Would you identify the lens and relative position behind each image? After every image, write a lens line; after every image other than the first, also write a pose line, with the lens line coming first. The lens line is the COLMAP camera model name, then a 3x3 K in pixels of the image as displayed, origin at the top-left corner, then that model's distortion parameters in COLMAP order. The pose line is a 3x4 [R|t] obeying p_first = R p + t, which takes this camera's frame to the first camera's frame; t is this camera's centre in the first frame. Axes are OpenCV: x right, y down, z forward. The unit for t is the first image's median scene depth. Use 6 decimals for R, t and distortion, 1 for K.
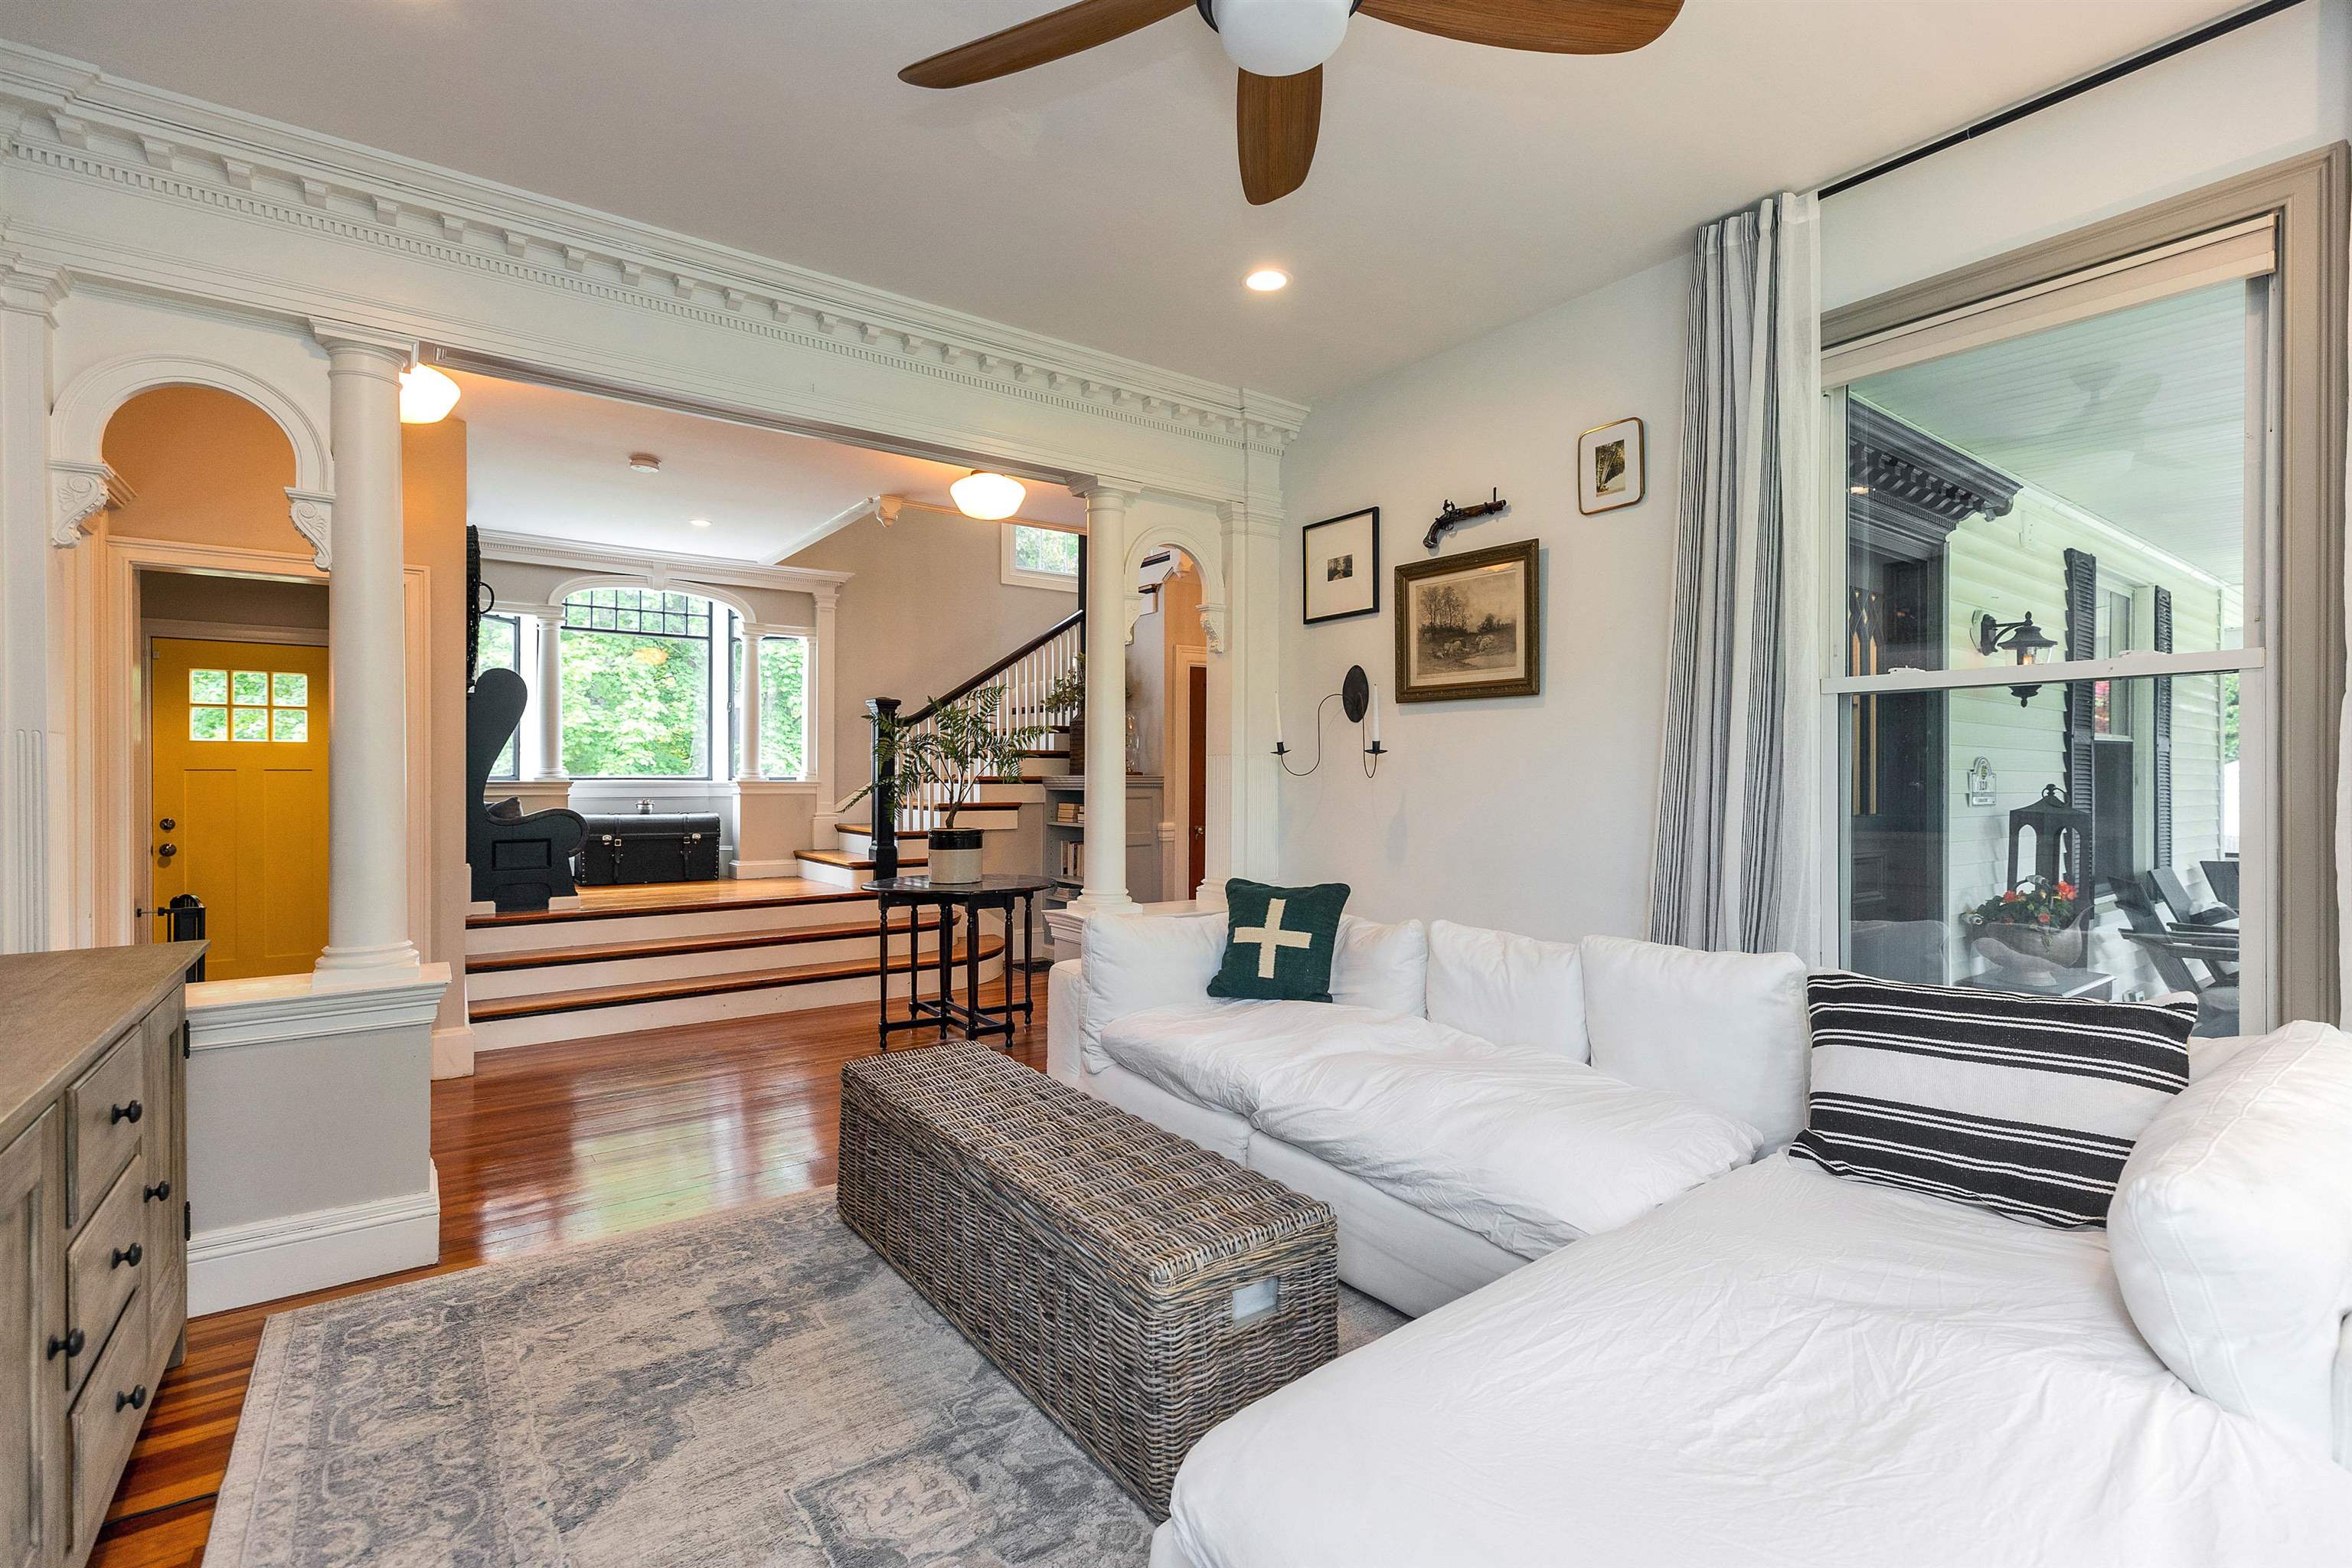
lens RADIAL K [[1063.7, 0, 1183.4], [0, 1063.7, 784.3], [0, 0, 1]] dist [0.002200, -0.000612]
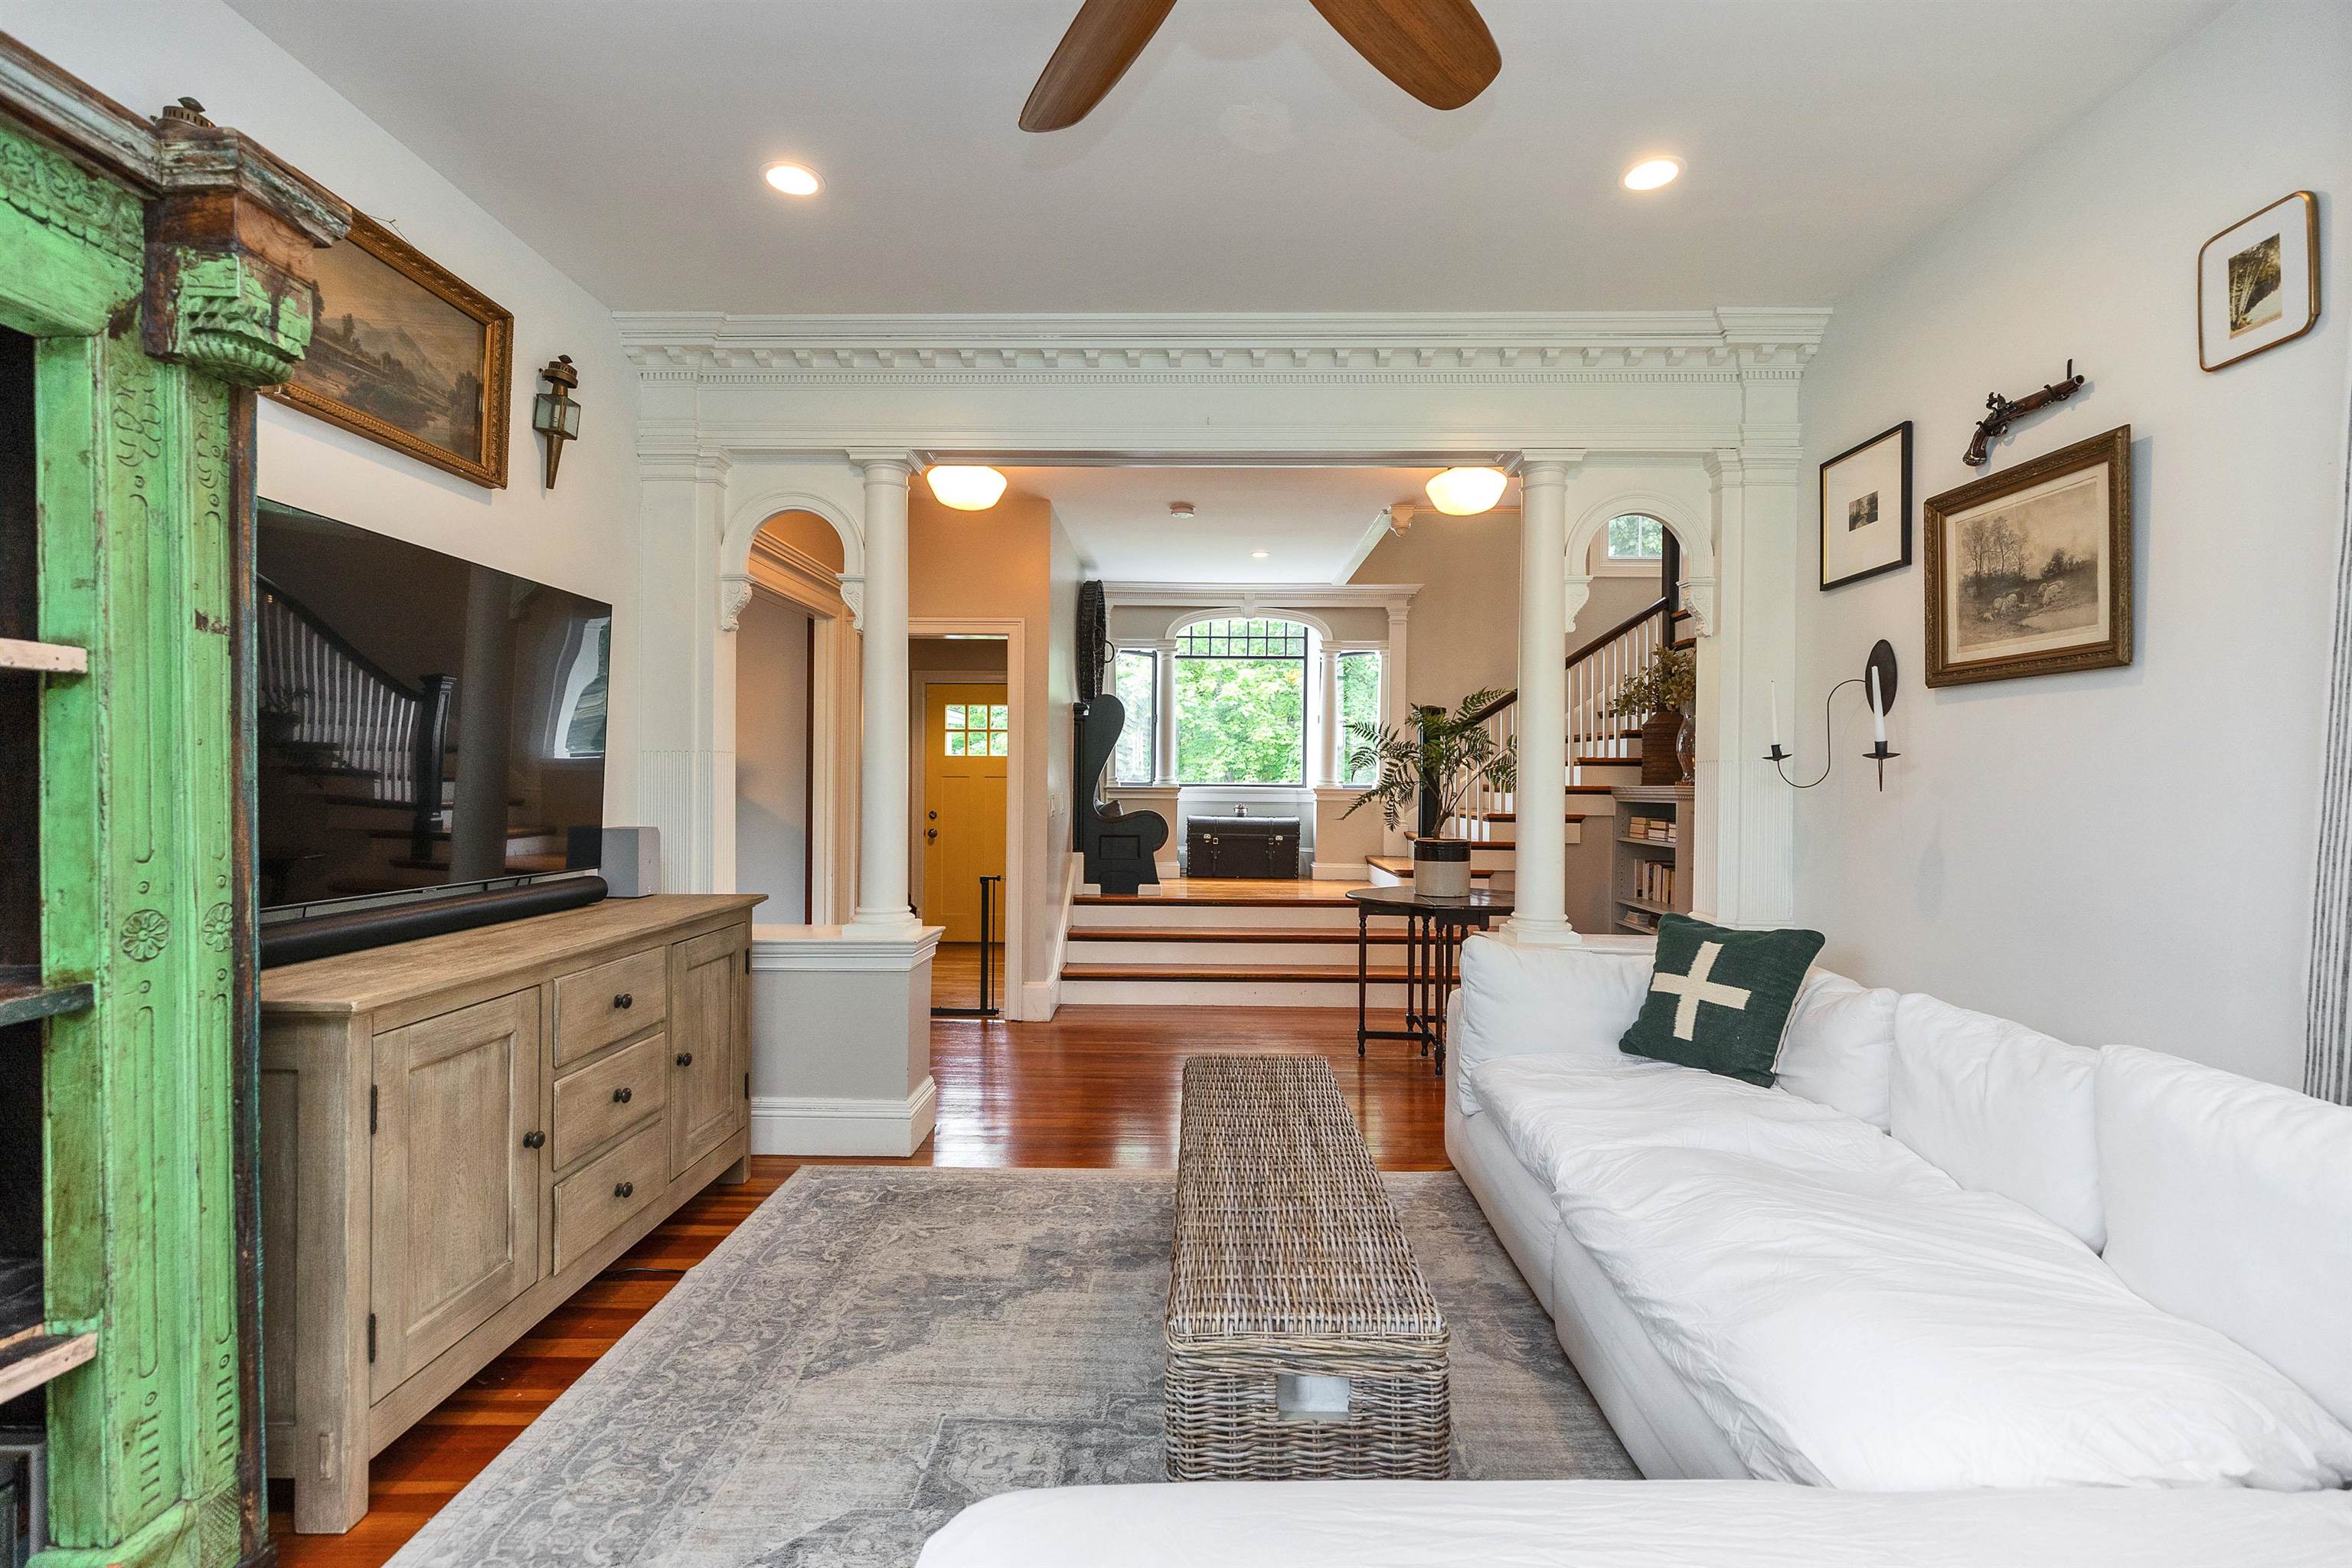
lens RADIAL K [[1060.4, 0, 1170.7], [0, 1060.4, 786.7], [0, 0, 1]] dist [0.002937, -0.000968]
pose [[0.790593, 0.008115, -0.612288, 0.244119], [-0.011730, 0.999929, -0.001893, -0.002170], [0.612230, 0.008679, 0.790632, 0.121266]]
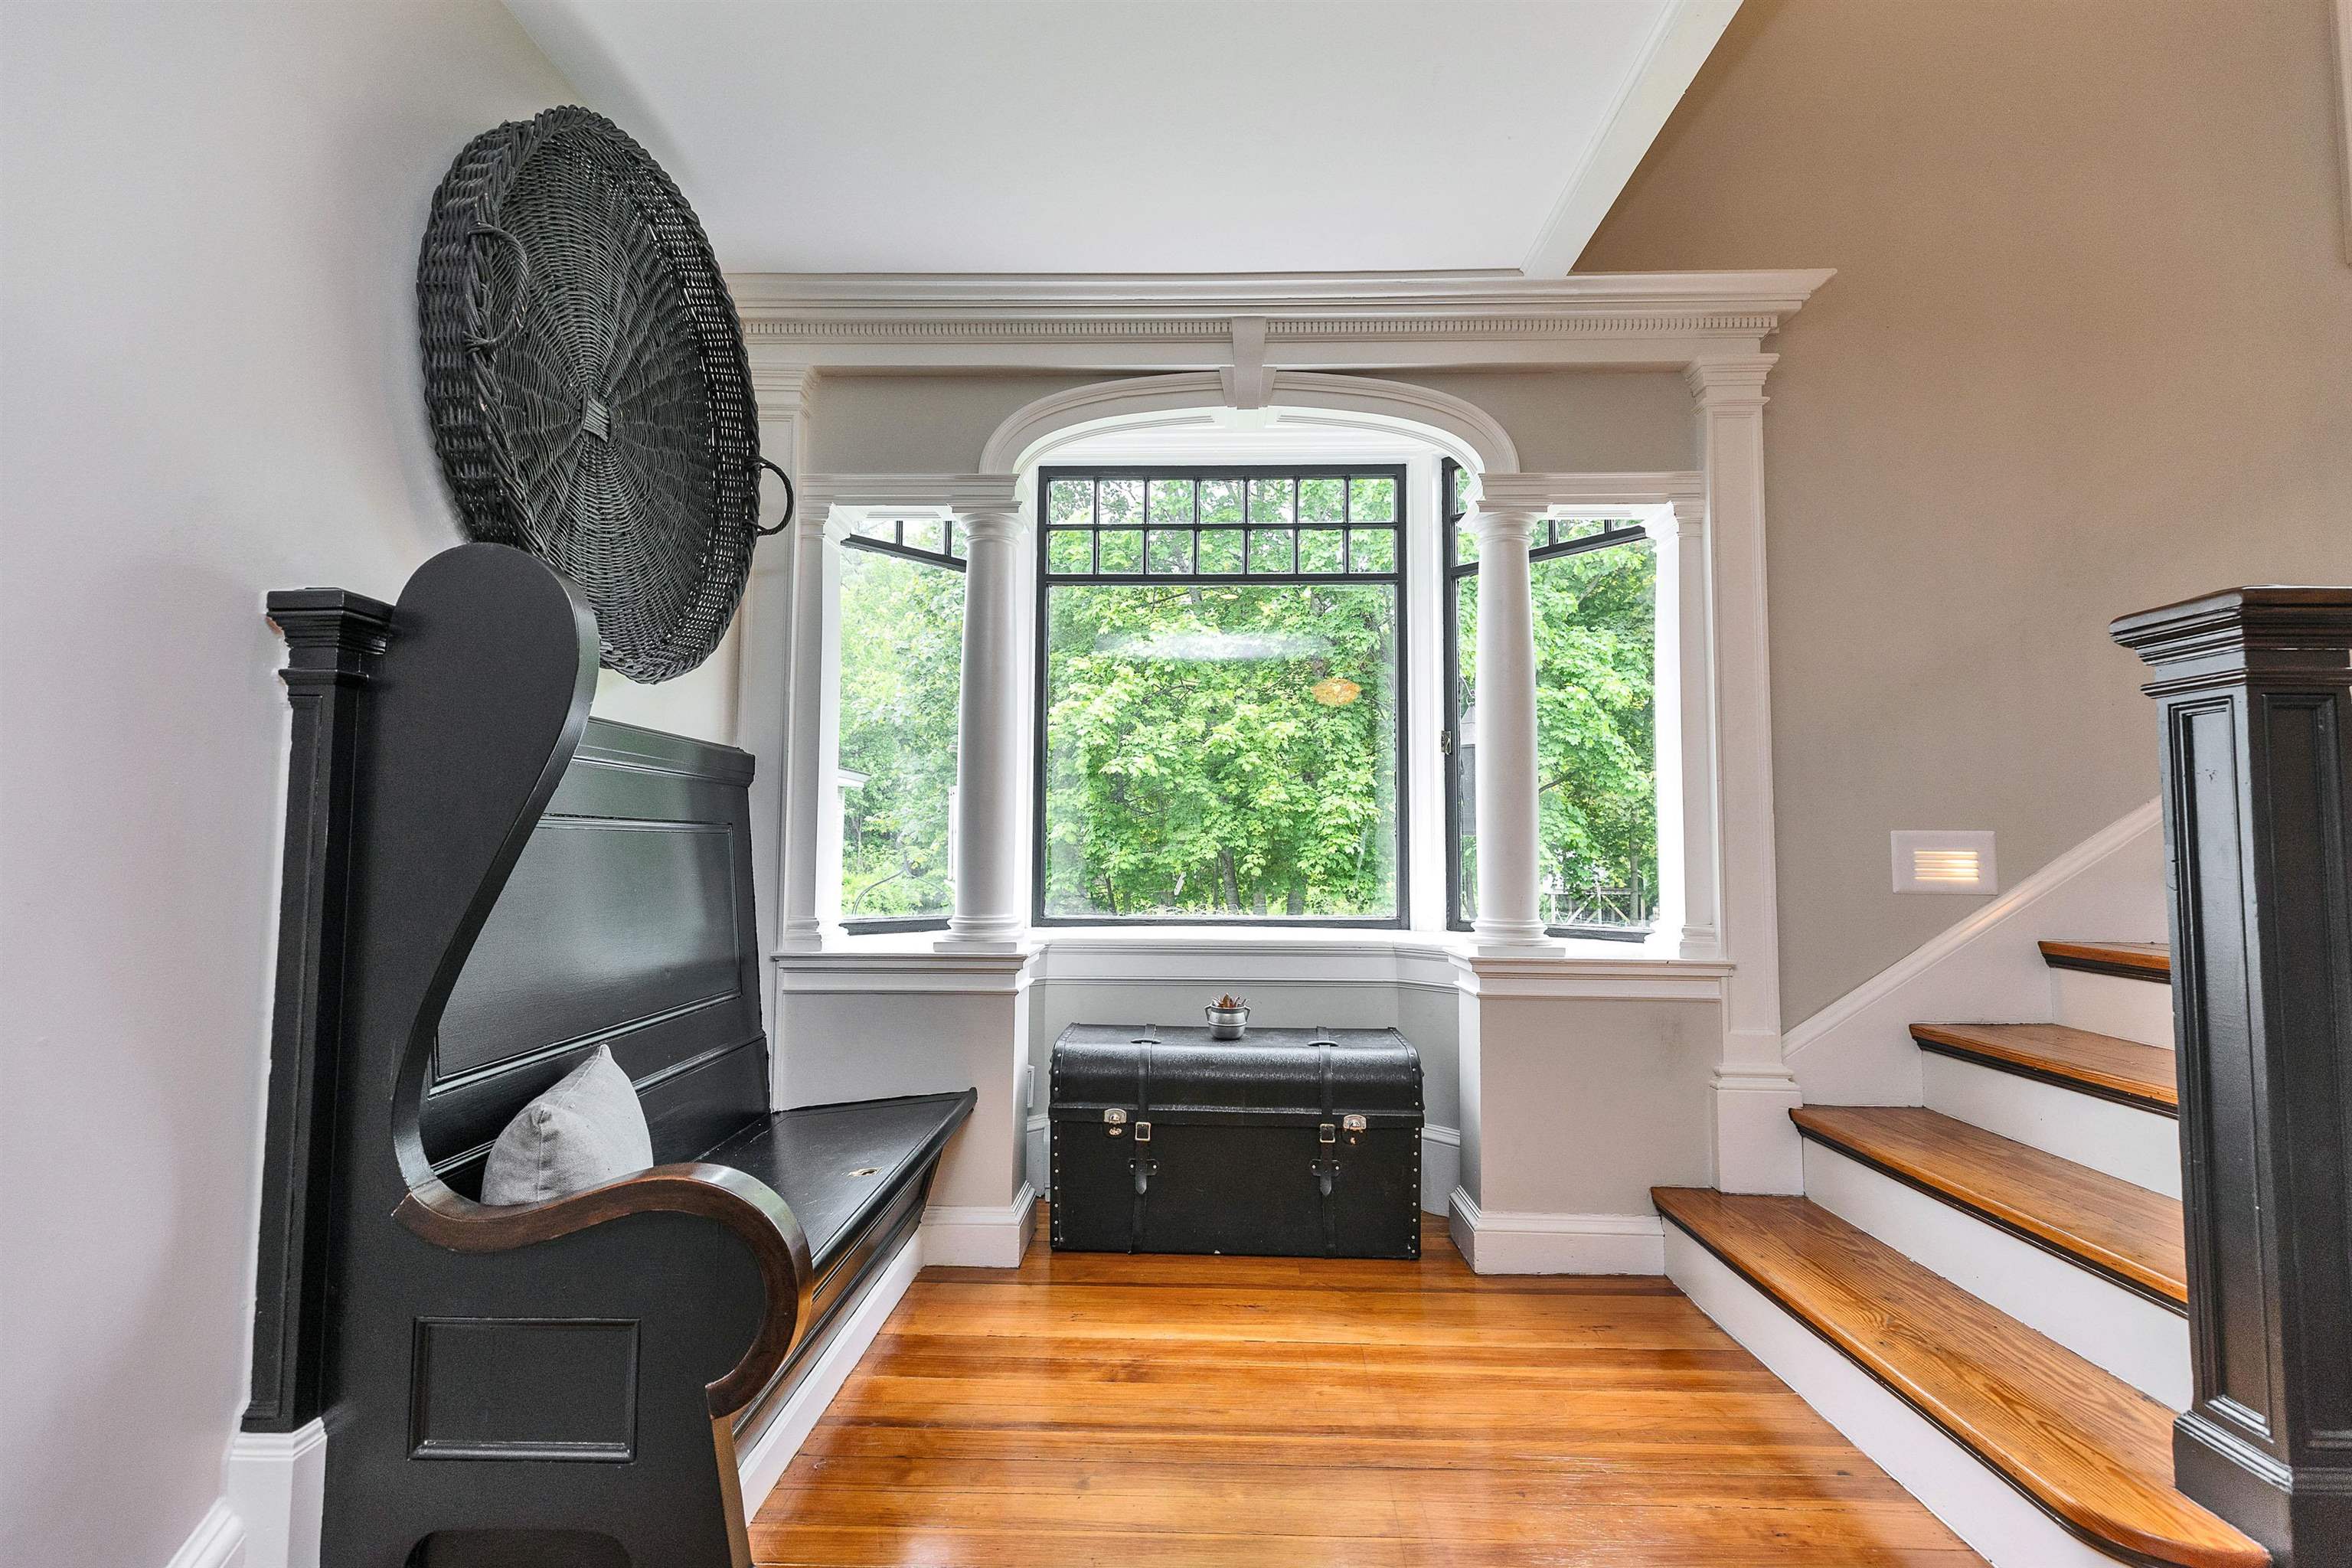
lens RADIAL K [[1086.1, 0, 1170.6], [0, 1086.1, 775.3], [0, 0, 1]] dist [0.000994, -0.000062]
pose [[0.789622, -0.041312, -0.612201, -0.567671], [-0.006904, 0.997070, -0.076189, -0.063155], [0.613555, 0.064387, 0.787023, 1.346599]]
